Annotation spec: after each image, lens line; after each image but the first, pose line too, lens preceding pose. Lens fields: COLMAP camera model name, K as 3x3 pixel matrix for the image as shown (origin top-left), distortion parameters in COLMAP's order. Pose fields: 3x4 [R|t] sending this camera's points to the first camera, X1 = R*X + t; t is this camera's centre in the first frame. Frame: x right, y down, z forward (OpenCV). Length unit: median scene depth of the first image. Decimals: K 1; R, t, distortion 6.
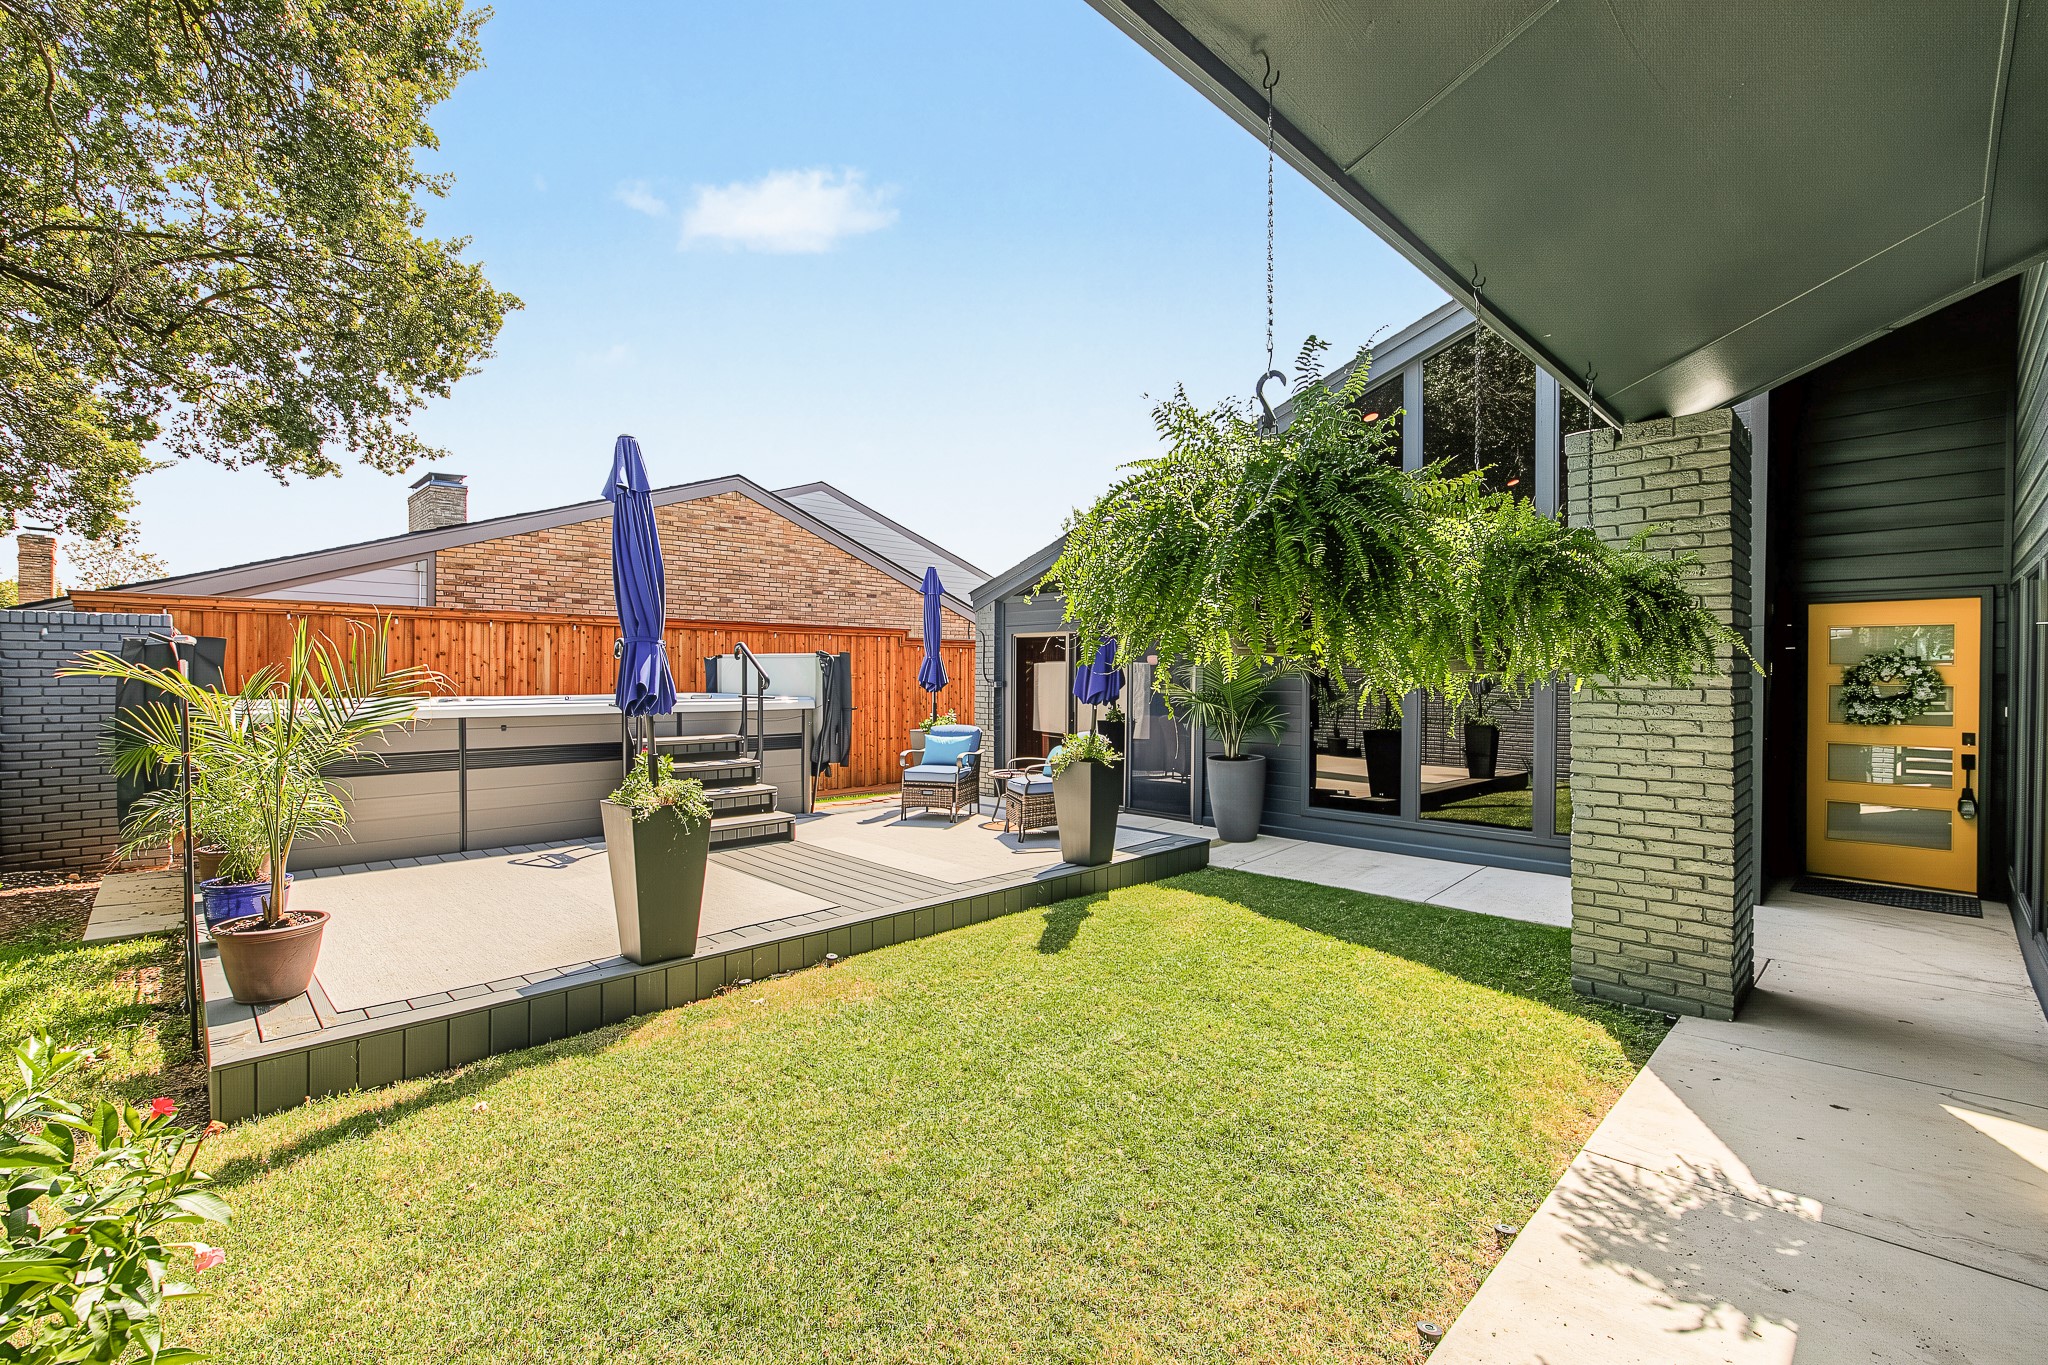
lens RADIAL K [[874.7, 0, 1024.0], [0, 874.7, 682.5], [0, 0, 1]] dist [0.002508, 0.000568]
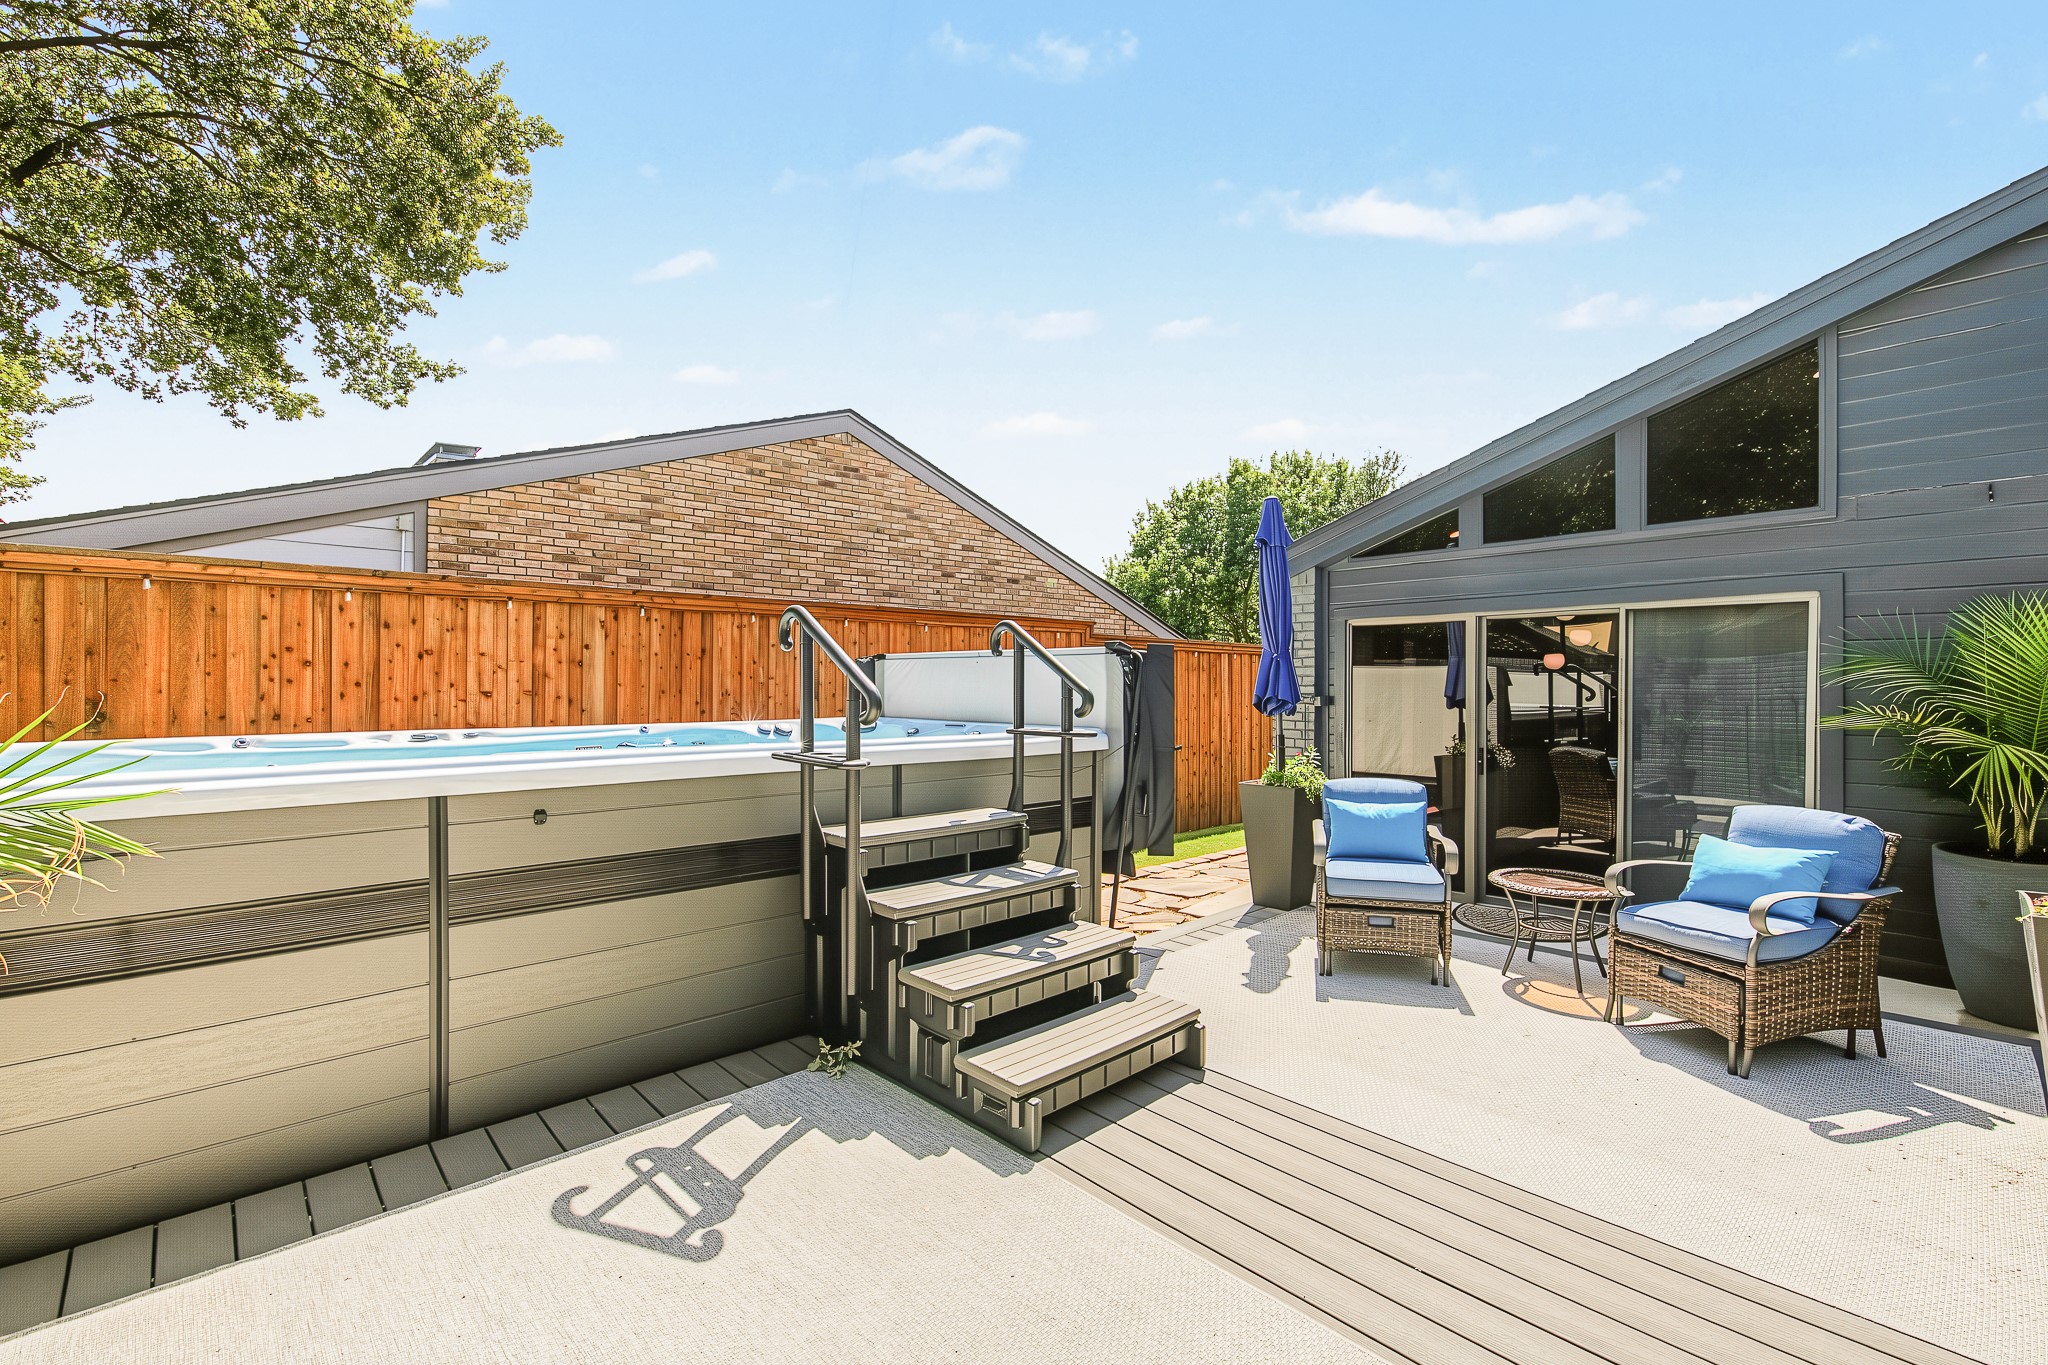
lens RADIAL K [[876.5, 0, 1024.0], [0, 876.5, 682.5], [0, 0, 1]] dist [0.003668, -0.007973]
pose [[0.999863, -0.004014, -0.016041, -0.232132], [0.003808, 0.999910, -0.012839, -0.003416], [0.016091, 0.012777, 0.999789, 0.381206]]
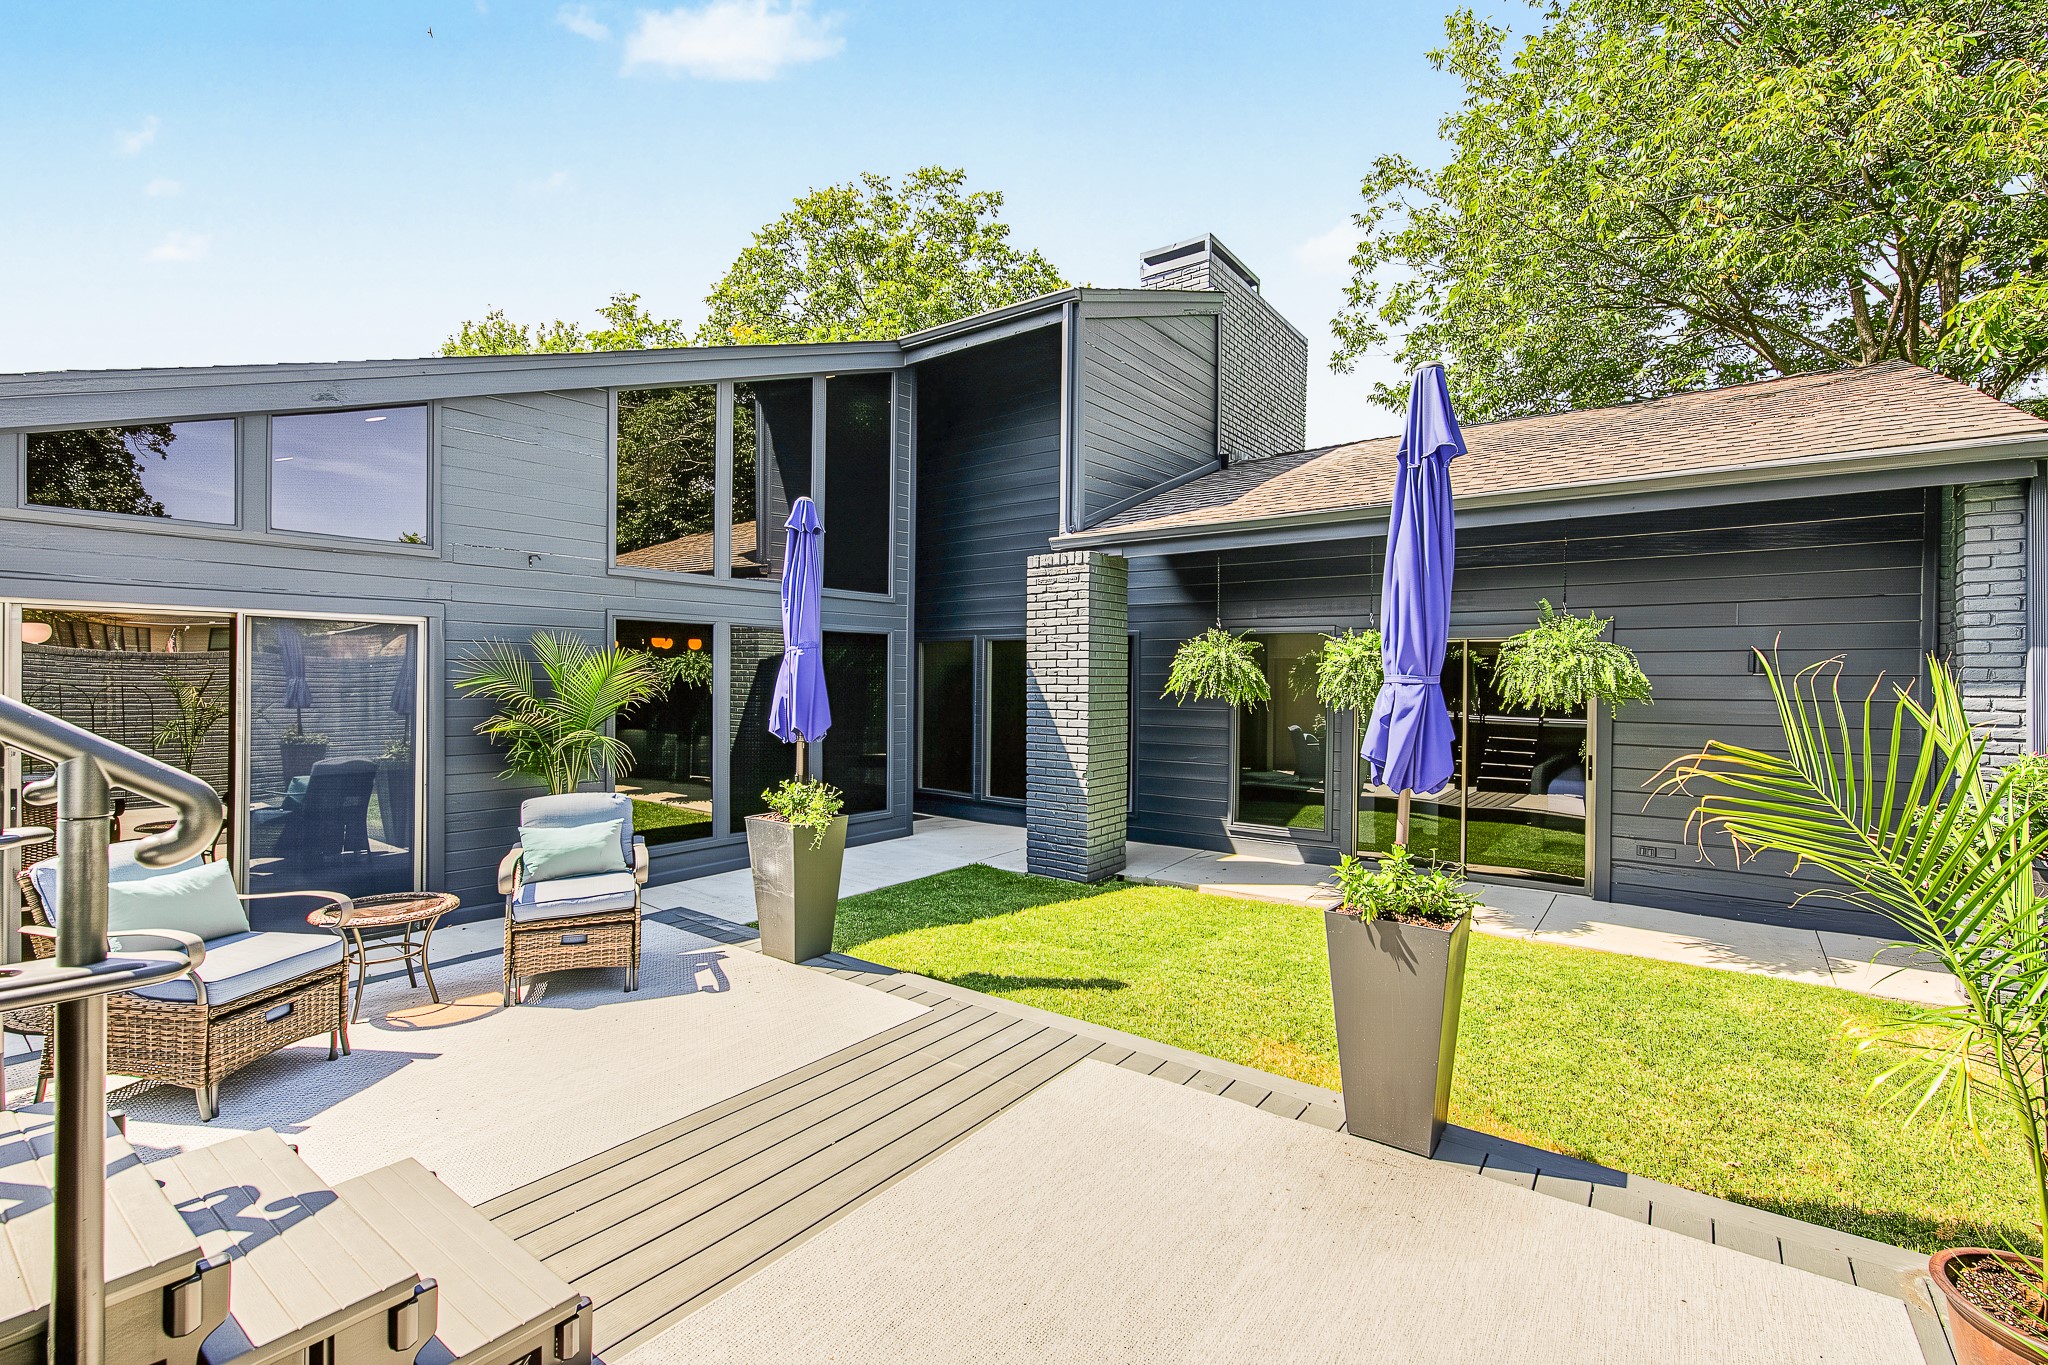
lens RADIAL K [[902.8, 0, 1024.0], [0, 902.8, 682.5], [0, 0, 1]] dist [0.001283, 0.000264]
pose [[-0.166683, -0.007586, 0.985981, -0.429299], [0.006870, 0.999937, 0.008855, -0.016989], [-0.985987, 0.008250, -0.166620, 0.569264]]
